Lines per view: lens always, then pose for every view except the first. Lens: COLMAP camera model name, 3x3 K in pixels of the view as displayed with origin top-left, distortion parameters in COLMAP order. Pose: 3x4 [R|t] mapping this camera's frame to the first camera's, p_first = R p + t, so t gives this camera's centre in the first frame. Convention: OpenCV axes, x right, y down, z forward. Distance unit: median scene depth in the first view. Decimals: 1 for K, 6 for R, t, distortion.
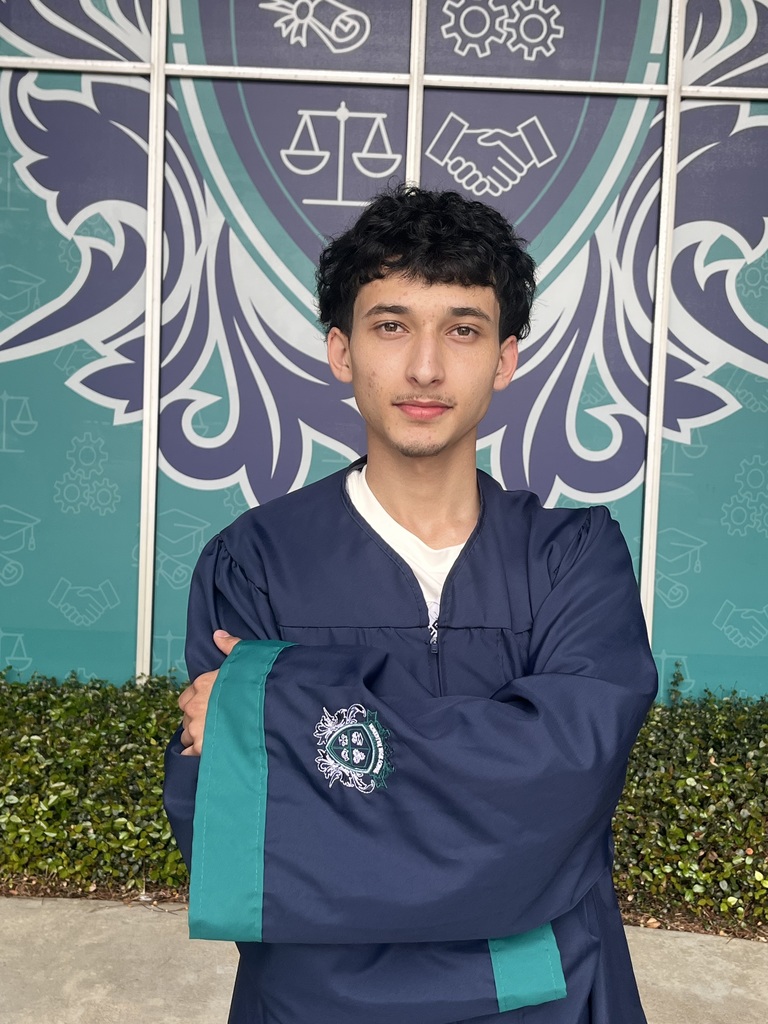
lens RADIAL K [[1355.0, 0, 397.7], [0, 1355.0, 515.4], [0, 0, 1]] dist [0.136520, -0.487629]
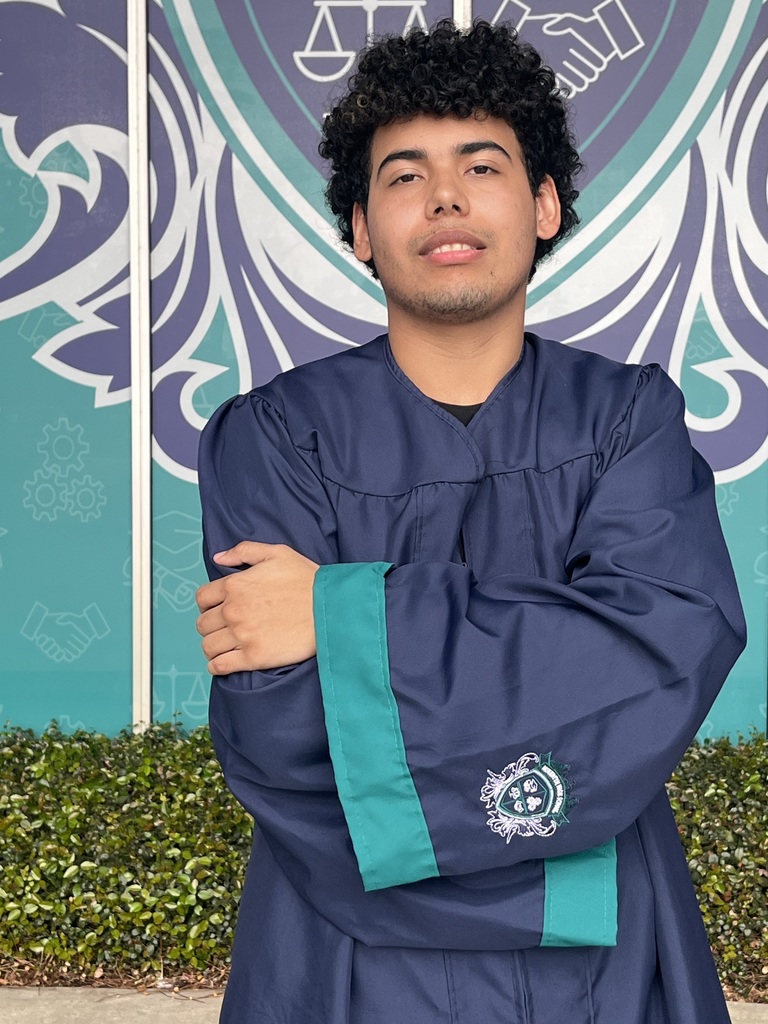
lens RADIAL K [[1810.2, 0, 384.0], [0, 1810.2, 512.0], [0, 0, 1]] dist [0.146685, -0.398213]
pose [[0.998708, -0.033706, -0.038027, -0.002131], [0.033470, 0.999416, -0.006827, 0.007467], [0.038235, 0.005546, 0.999253, -0.052140]]
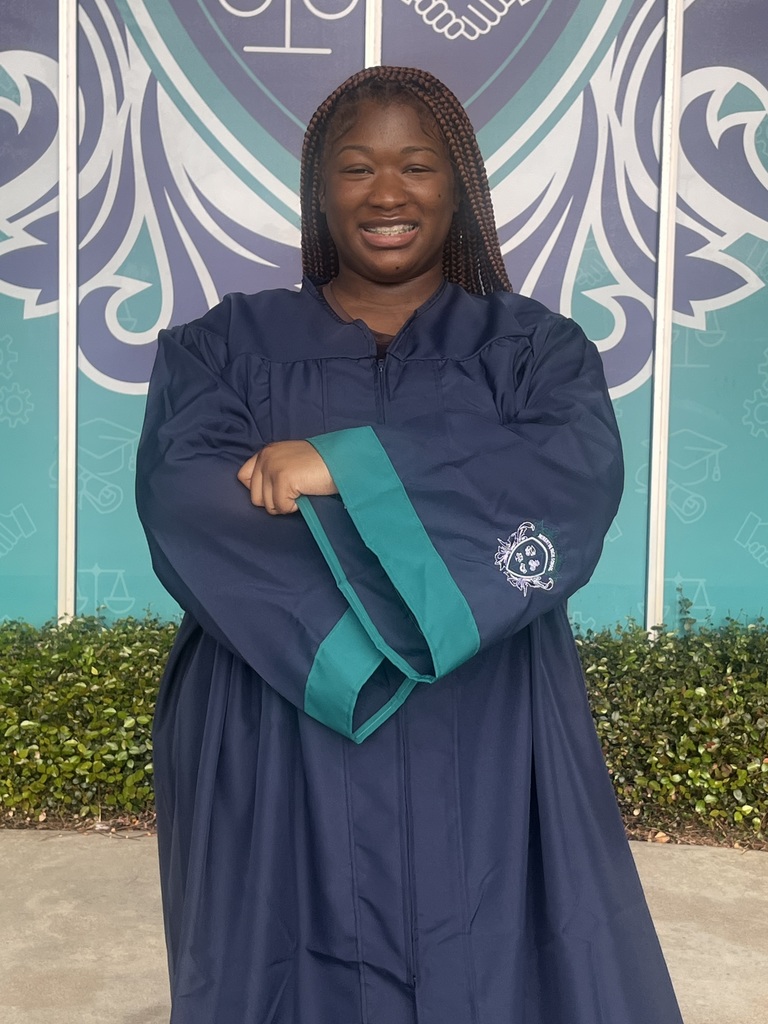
lens RADIAL K [[1793.7, 0, 407.4], [0, 1793.7, 506.4], [0, 0, 1]] dist [0.083977, -0.148423]
pose [[0.999211, -0.020865, 0.033796, -0.012189], [0.020157, 0.999573, 0.021137, 0.030985], [-0.034222, -0.020439, 0.999205, -0.122989]]
